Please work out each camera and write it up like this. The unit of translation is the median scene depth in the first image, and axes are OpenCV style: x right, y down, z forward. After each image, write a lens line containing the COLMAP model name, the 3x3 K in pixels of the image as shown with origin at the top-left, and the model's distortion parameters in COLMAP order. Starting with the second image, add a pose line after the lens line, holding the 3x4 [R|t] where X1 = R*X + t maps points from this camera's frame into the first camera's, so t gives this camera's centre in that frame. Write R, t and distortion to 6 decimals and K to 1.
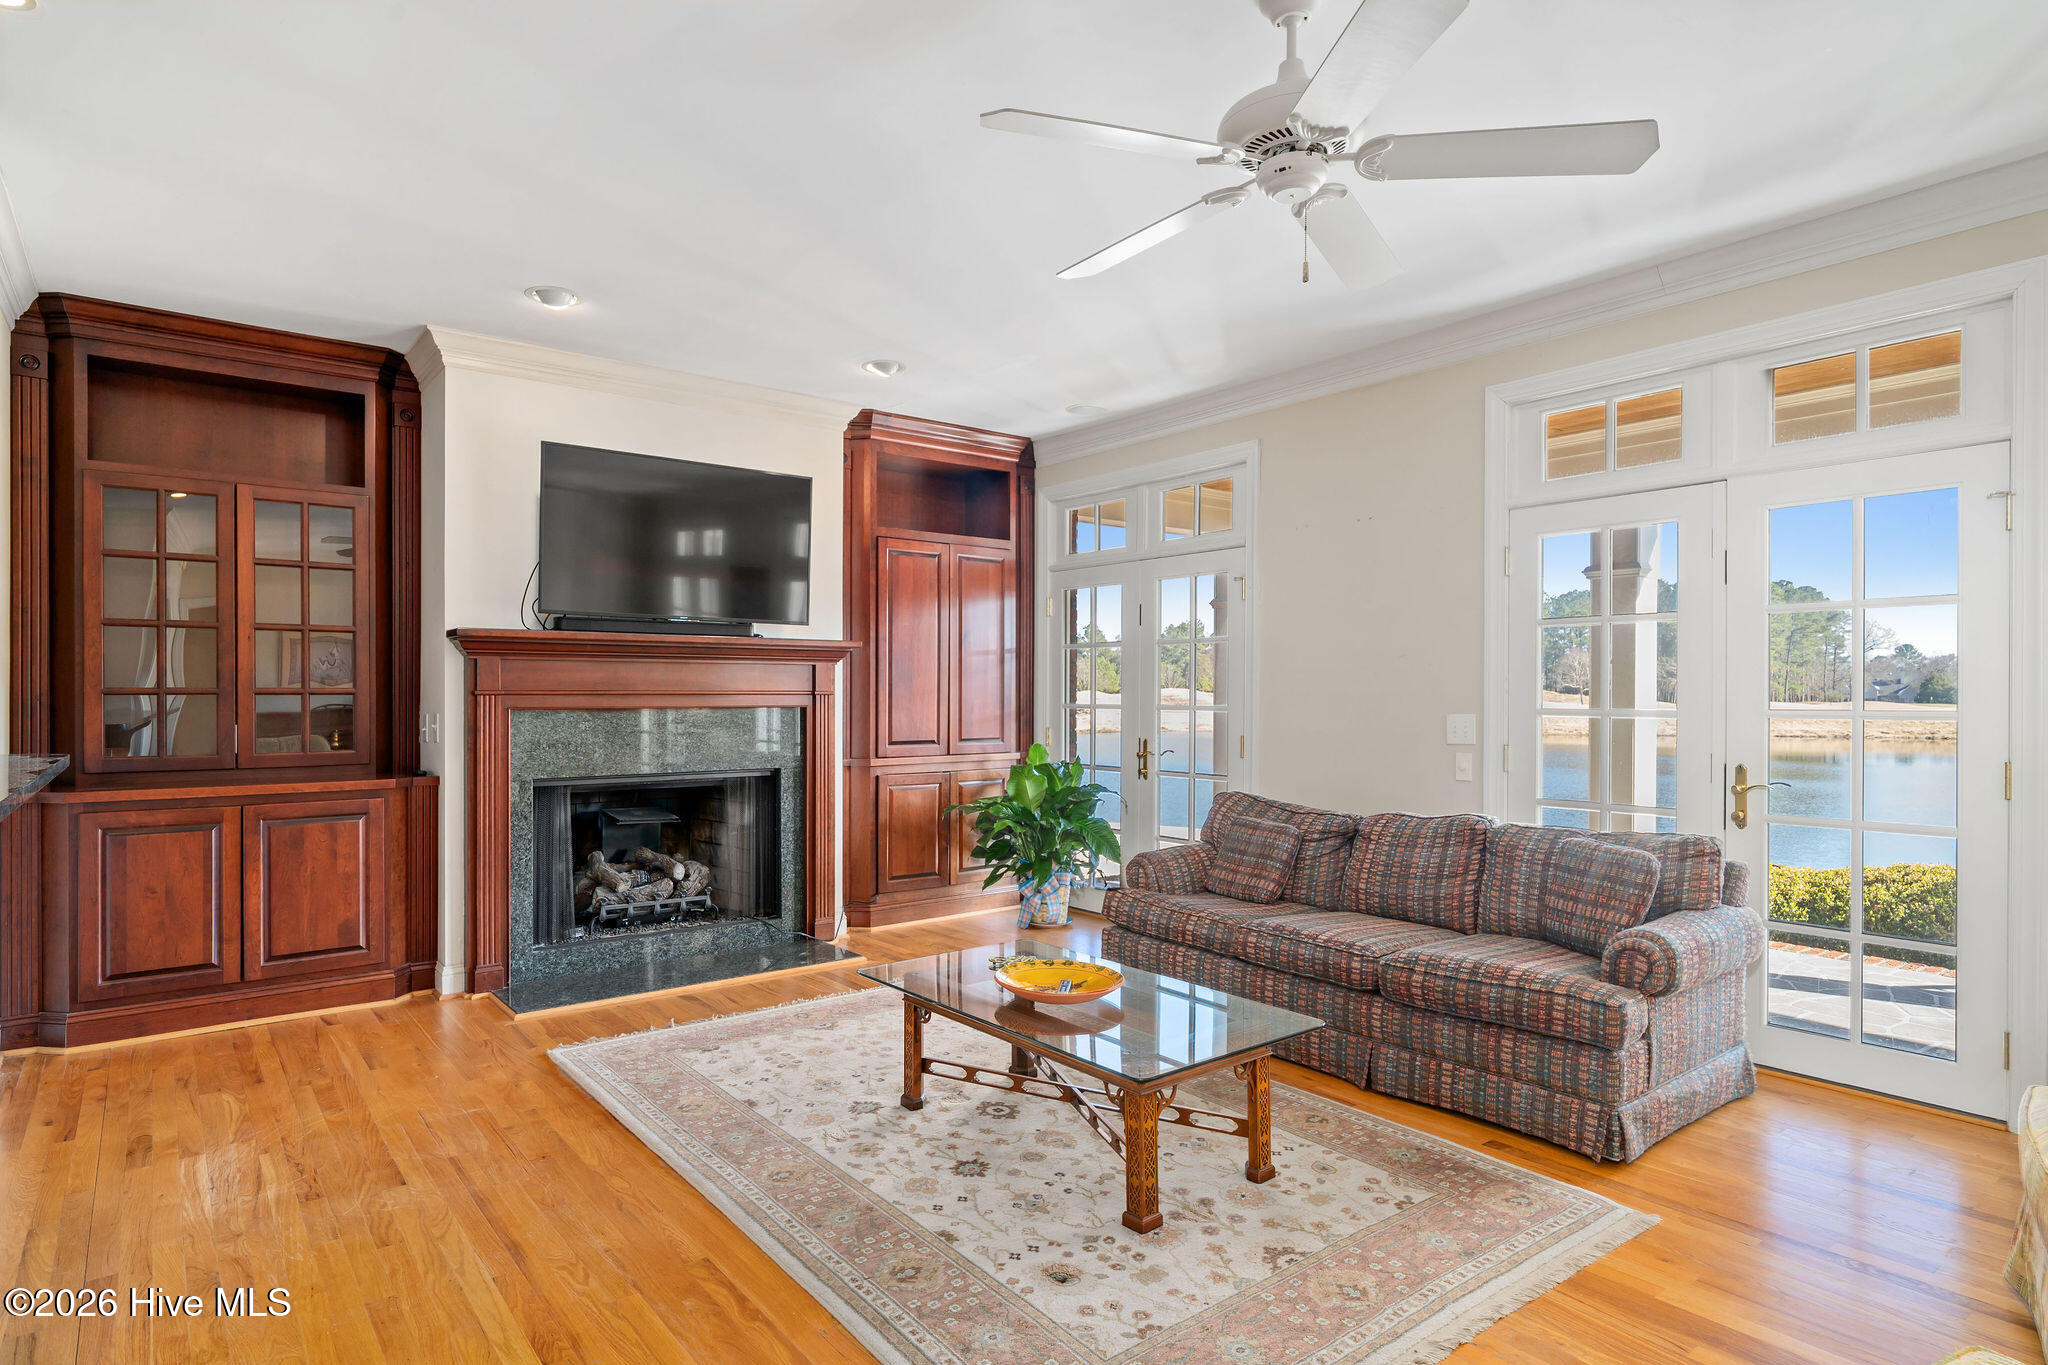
lens RADIAL K [[1095.1, 0, 976.4], [0, 1095.1, 699.0], [0, 0, 1]] dist [0.010902, 0.000326]
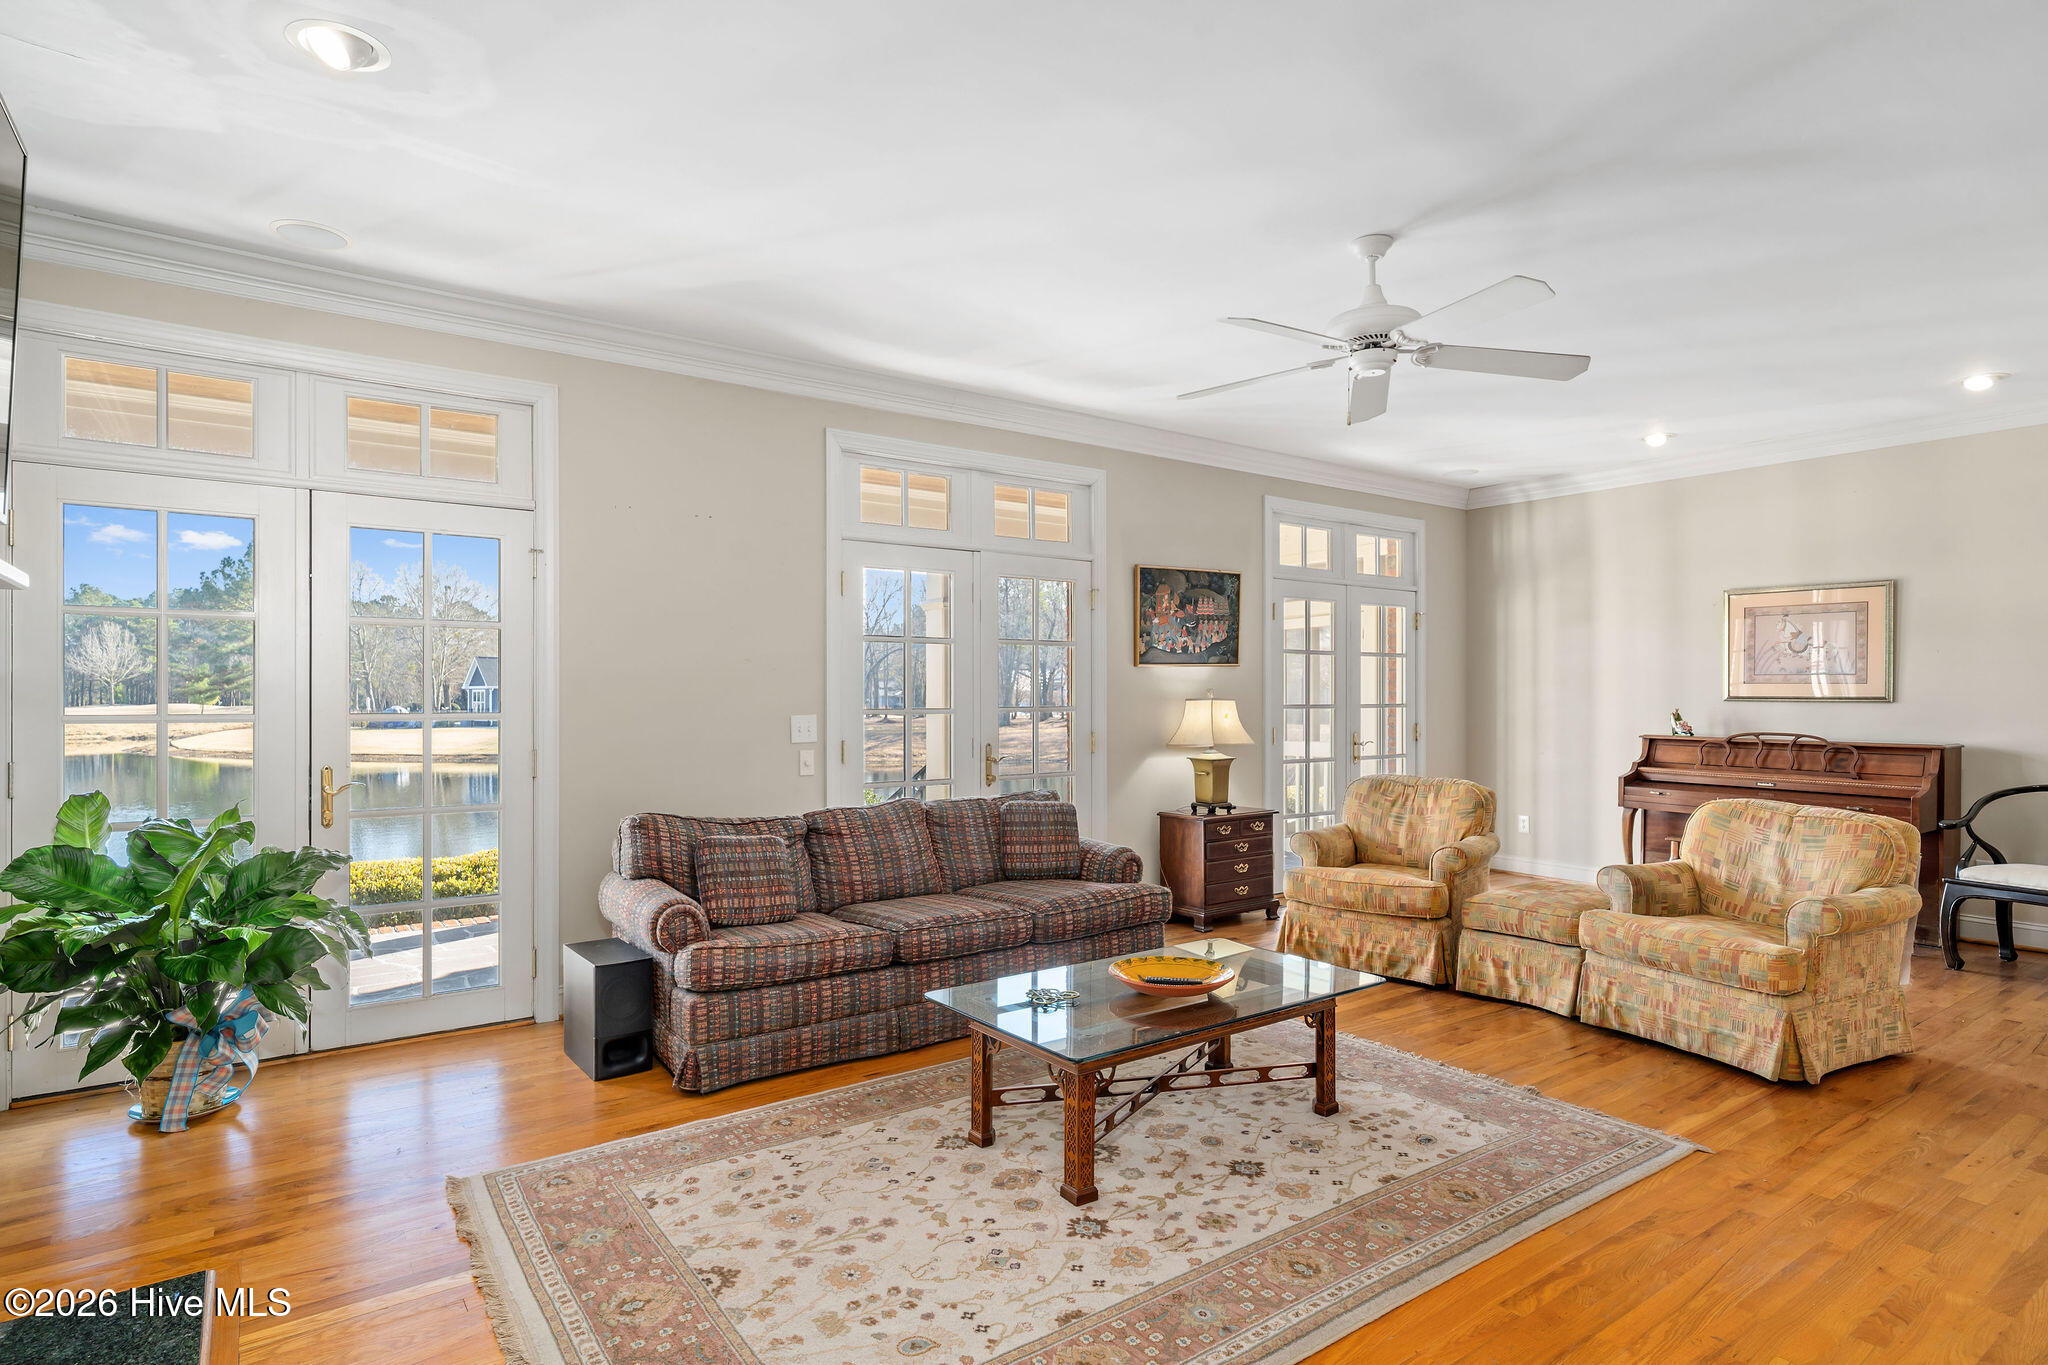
lens RADIAL K [[1095.1, 0, 1020.4], [0, 1095.1, 697.9], [0, 0, 1]] dist [0.010902, 0.000326]
pose [[0.011836, -0.000208, 0.999930, -0.646987], [0.004516, 0.999990, 0.000155, -0.002270], [-0.999920, 0.004514, 0.011837, 0.763248]]
